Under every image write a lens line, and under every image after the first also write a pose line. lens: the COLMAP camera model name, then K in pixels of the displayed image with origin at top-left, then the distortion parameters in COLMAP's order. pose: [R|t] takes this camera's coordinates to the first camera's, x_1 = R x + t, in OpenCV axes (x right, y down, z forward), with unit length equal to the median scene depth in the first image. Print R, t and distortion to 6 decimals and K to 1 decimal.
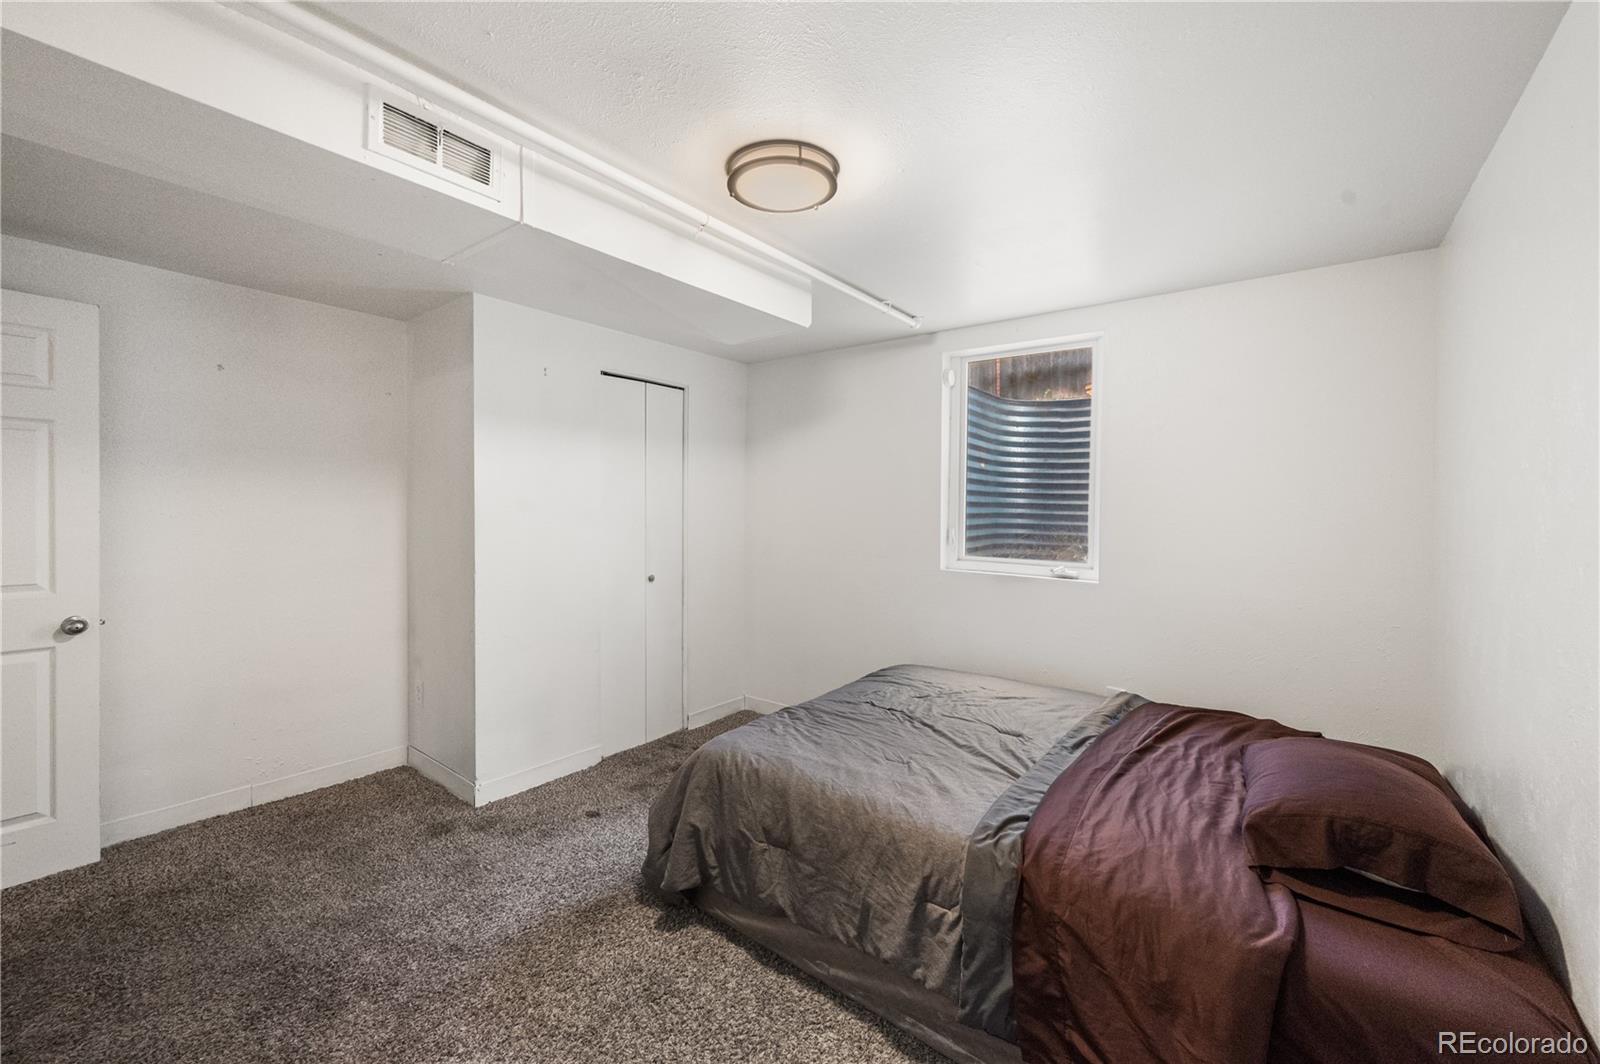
lens RADIAL K [[645.4, 0, 807.3], [0, 645.4, 523.8], [0, 0, 1]] dist [0.000715, 0.000276]
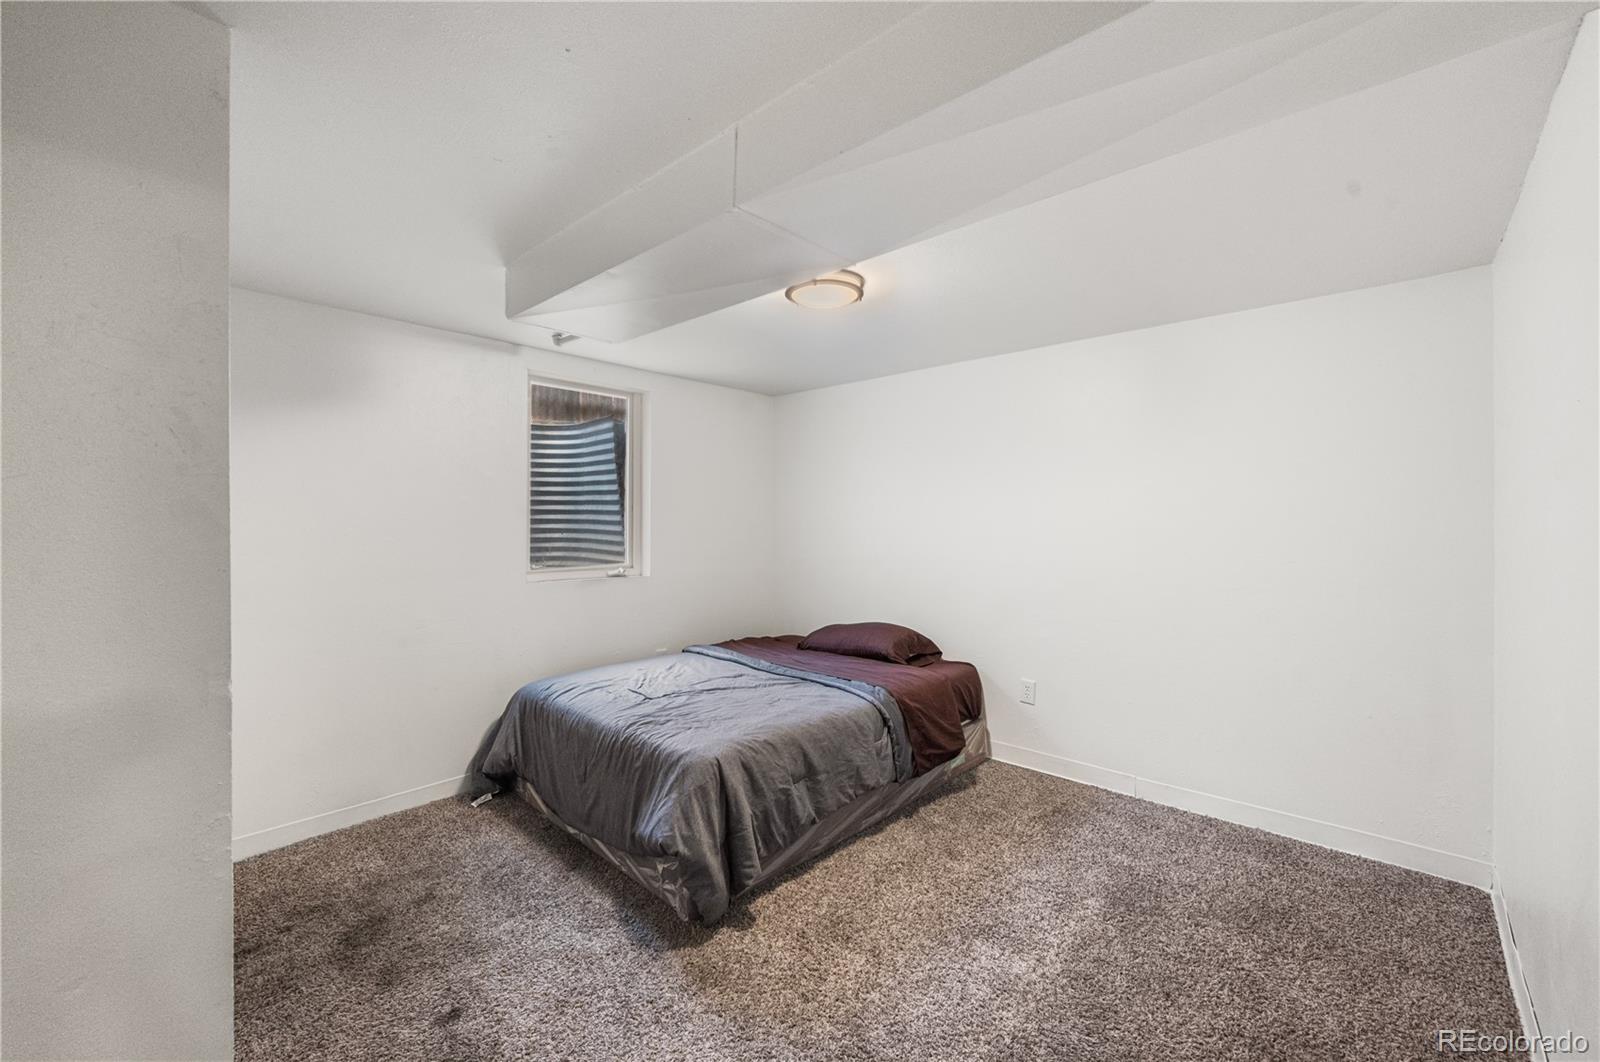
lens RADIAL K [[645.4, 0, 808.0], [0, 645.4, 521.2], [0, 0, 1]] dist [0.000715, 0.000276]
pose [[0.091321, -0.020236, 0.995616, -1.170196], [0.028983, 0.999424, 0.017655, -0.046019], [-0.995400, 0.027243, 0.091855, 0.736269]]
